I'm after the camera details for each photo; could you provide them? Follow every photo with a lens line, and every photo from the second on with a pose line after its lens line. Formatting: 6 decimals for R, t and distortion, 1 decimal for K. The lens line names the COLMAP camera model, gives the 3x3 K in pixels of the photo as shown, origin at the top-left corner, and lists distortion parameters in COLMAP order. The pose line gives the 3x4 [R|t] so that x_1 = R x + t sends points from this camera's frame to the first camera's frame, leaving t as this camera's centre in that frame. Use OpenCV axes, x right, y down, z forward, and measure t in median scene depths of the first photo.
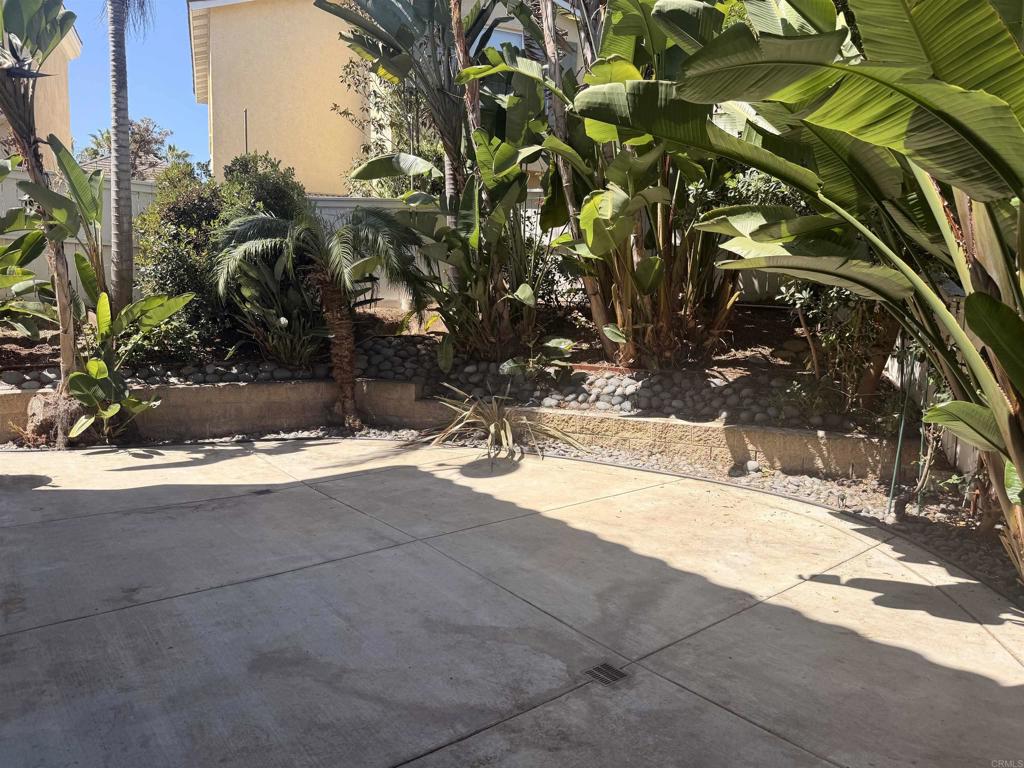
lens RADIAL K [[720.5, 0, 516.2], [0, 720.5, 374.4], [0, 0, 1]] dist [0.101466, -0.158197]
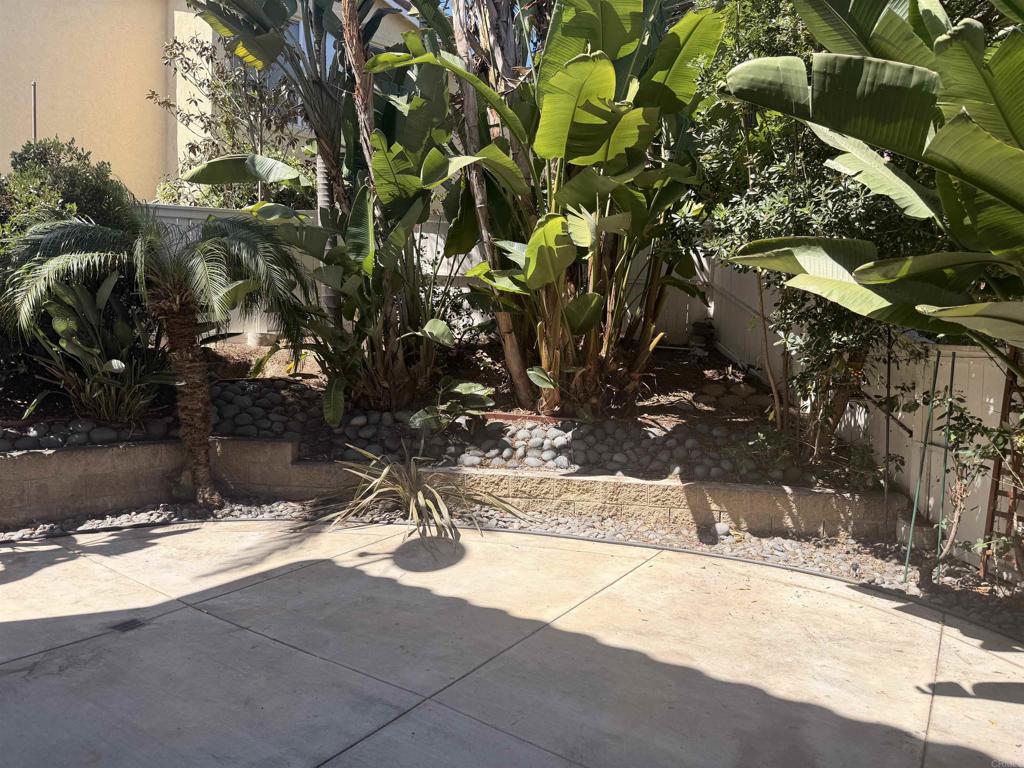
lens RADIAL K [[720.5, 0, 516.2], [0, 720.5, 374.4], [0, 0, 1]] dist [0.101466, -0.158197]
pose [[0.955567, -0.004548, 0.294740, -0.146686], [0.016710, 0.999109, -0.038760, -0.027336], [-0.294301, 0.041963, 0.954791, 0.175639]]
